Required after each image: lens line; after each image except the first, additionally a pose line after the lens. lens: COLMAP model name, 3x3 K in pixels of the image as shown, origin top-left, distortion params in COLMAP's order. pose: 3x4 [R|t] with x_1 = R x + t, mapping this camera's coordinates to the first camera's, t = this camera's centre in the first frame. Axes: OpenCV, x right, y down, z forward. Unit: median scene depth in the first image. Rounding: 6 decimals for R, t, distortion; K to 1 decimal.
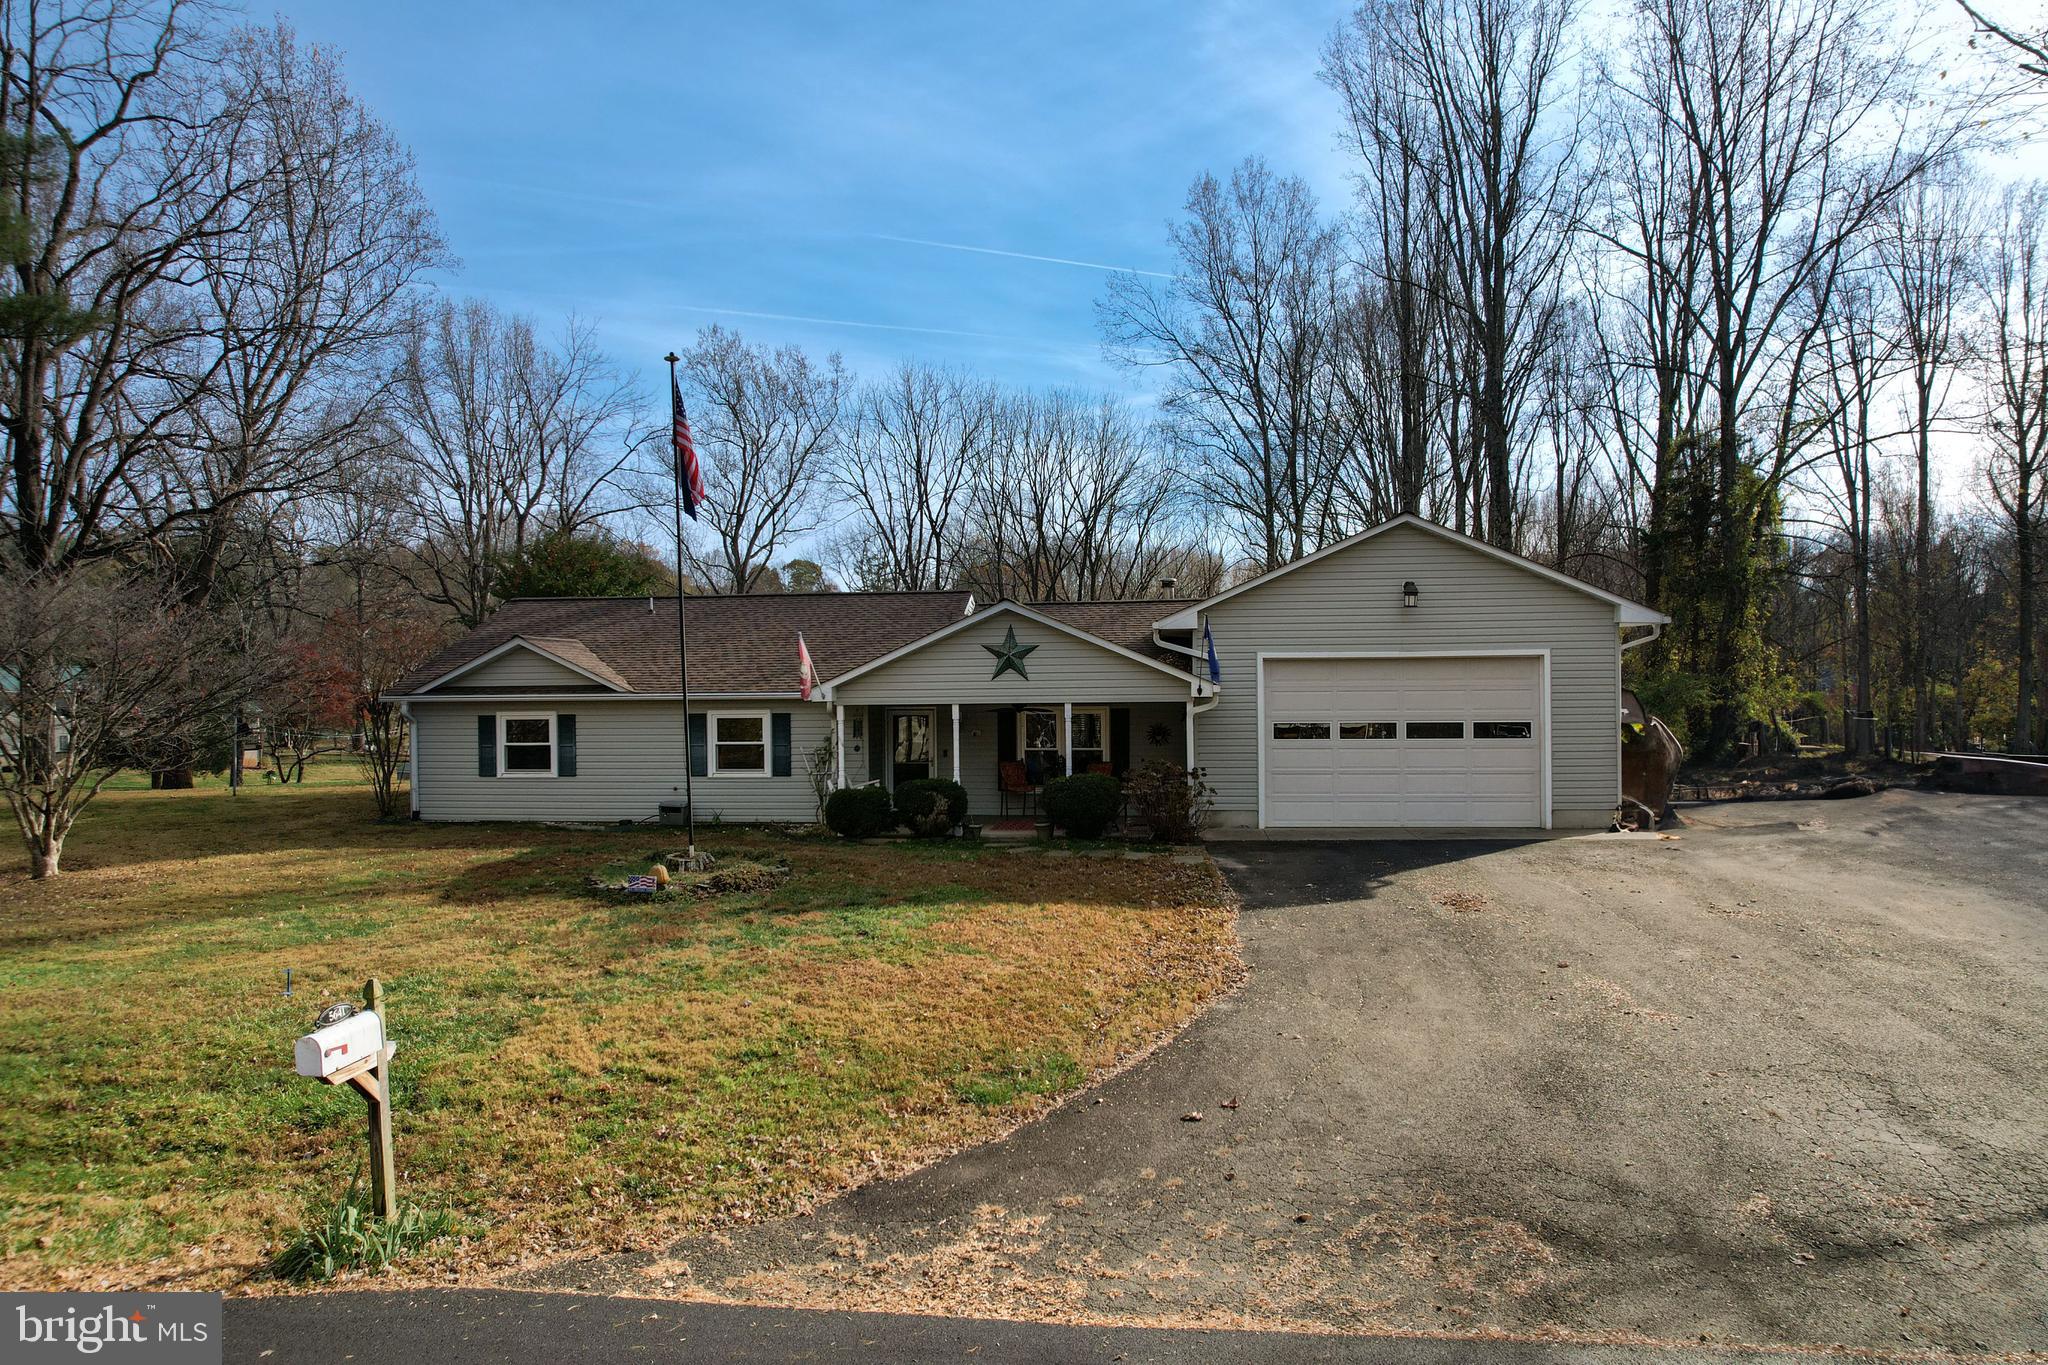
lens RADIAL K [[1299.4, 0, 1024.0], [0, 1299.4, 682.5], [0, 0, 1]] dist [-0.036653, -0.000295]
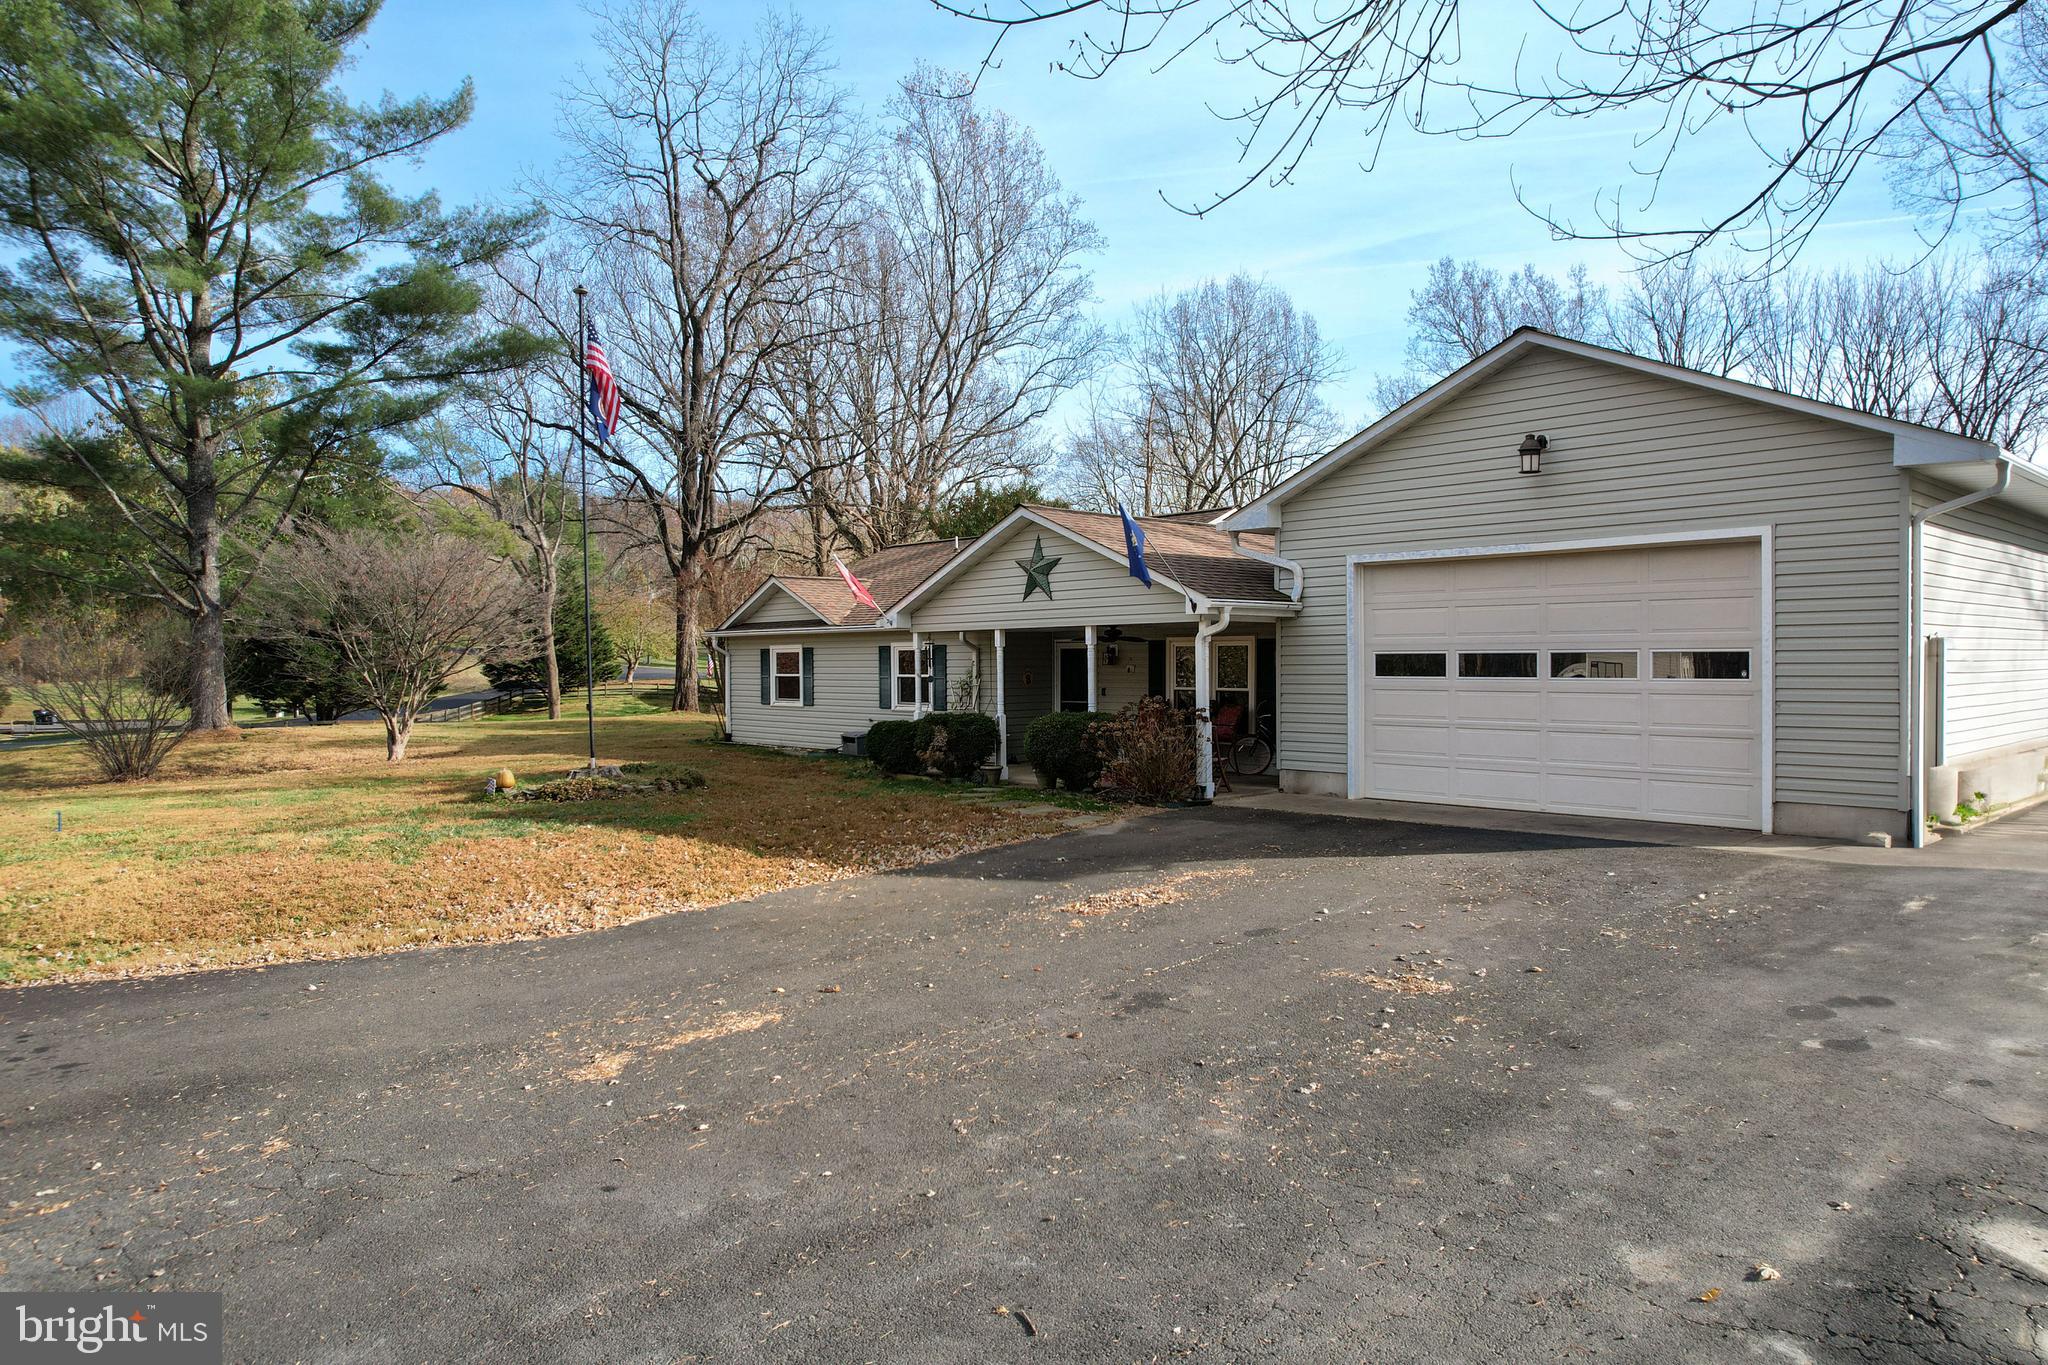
lens RADIAL K [[1299.4, 0, 1024.0], [0, 1299.4, 682.5], [0, 0, 1]] dist [-0.036653, -0.000295]
pose [[0.755795, 0.014896, -0.654639, 0.517950], [-0.000810, 0.999762, 0.021814, 0.032105], [0.654808, -0.015957, 0.755627, 0.333254]]
